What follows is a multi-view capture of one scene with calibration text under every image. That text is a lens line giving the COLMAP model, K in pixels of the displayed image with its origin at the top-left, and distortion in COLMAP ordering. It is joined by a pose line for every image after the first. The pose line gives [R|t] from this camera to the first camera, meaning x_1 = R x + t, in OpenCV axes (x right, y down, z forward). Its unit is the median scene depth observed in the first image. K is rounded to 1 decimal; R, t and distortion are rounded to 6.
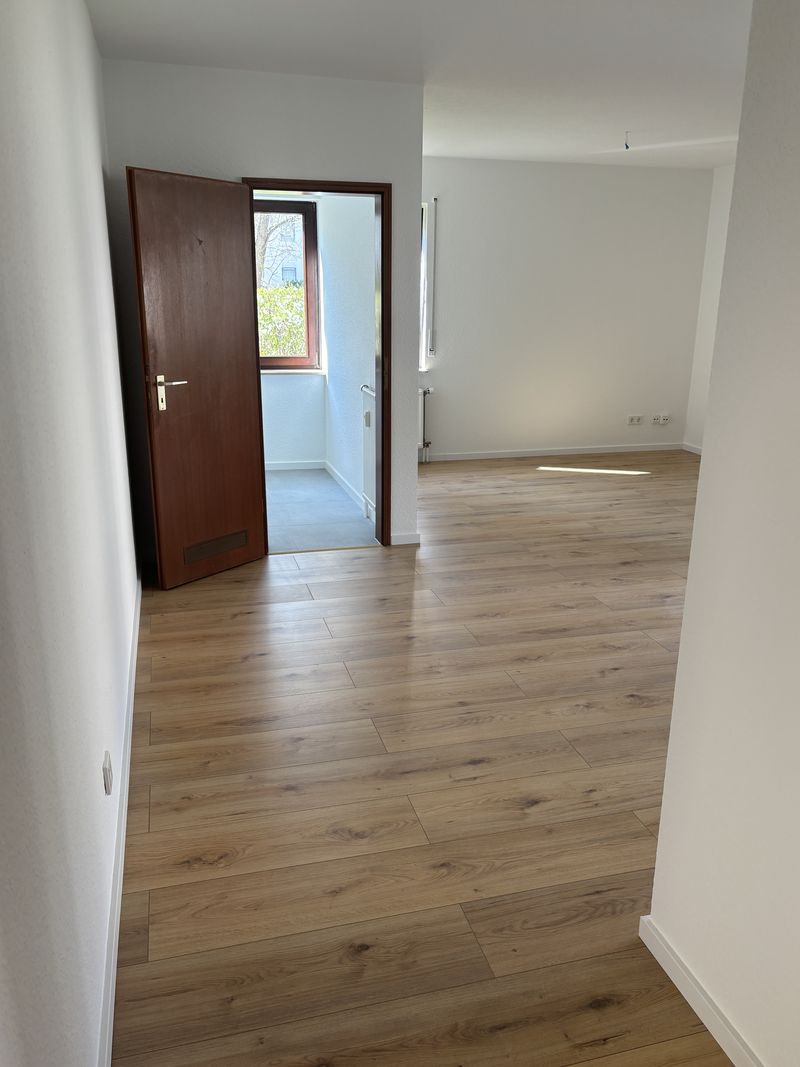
lens RADIAL K [[837.6, 0, 400.0], [0, 837.6, 533.5], [0, 0, 1]] dist [0.055961, -0.006021]
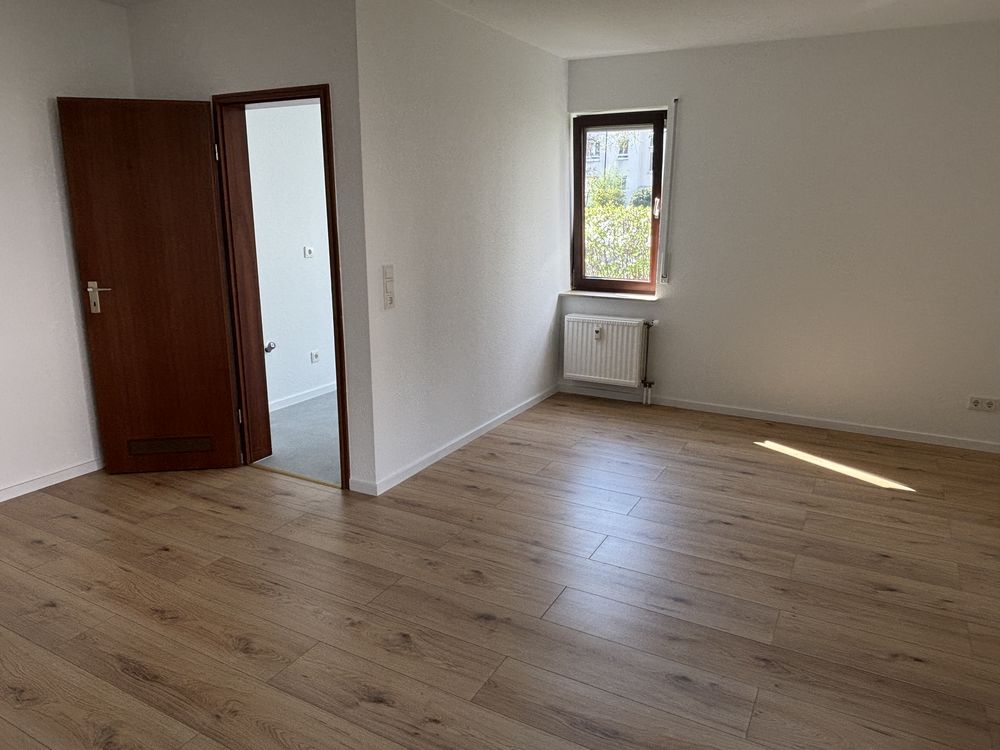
lens RADIAL K [[687.5, 0, 500.0], [0, 687.5, 375.0], [0, 0, 1]] dist [0.000145, -0.004417]
pose [[0.725587, 0.167085, -0.667537, 0.550494], [-0.195014, 0.980232, 0.033380, -0.155345], [0.659918, 0.105959, 0.743828, 0.538015]]
